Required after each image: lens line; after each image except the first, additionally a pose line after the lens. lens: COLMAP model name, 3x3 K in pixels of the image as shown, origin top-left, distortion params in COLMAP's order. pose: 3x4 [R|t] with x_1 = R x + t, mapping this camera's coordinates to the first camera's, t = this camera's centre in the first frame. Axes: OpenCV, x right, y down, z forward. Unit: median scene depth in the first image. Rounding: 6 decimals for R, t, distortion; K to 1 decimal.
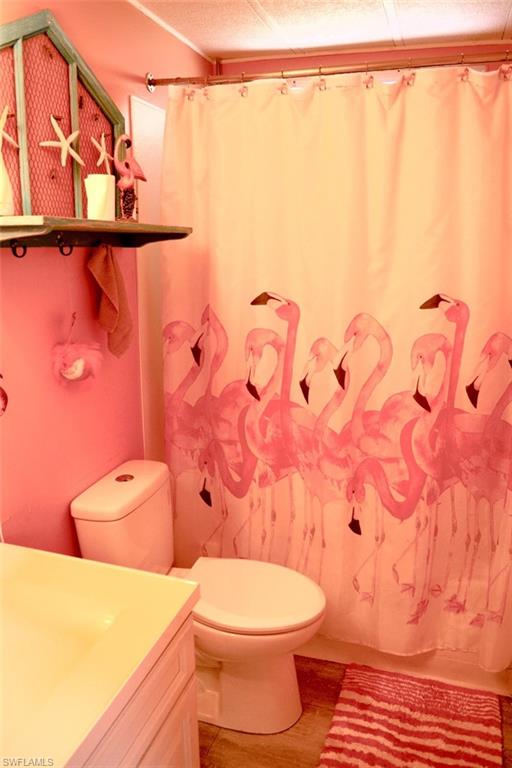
lens RADIAL K [[612.4, 0, 256.0], [0, 612.4, 384.0], [0, 0, 1]] dist [-0.095743, 0.015660]
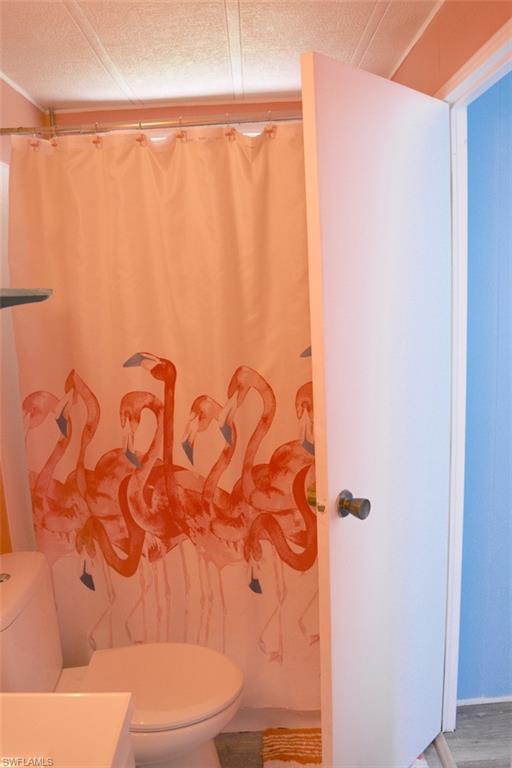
lens RADIAL K [[612.4, 0, 256.0], [0, 612.4, 384.0], [0, 0, 1]] dist [-0.095743, 0.015660]
pose [[0.950731, -0.091092, 0.296333, -0.091794], [0.112847, 0.991969, -0.057117, -0.028036], [-0.288750, 0.087743, 0.953375, 0.059148]]
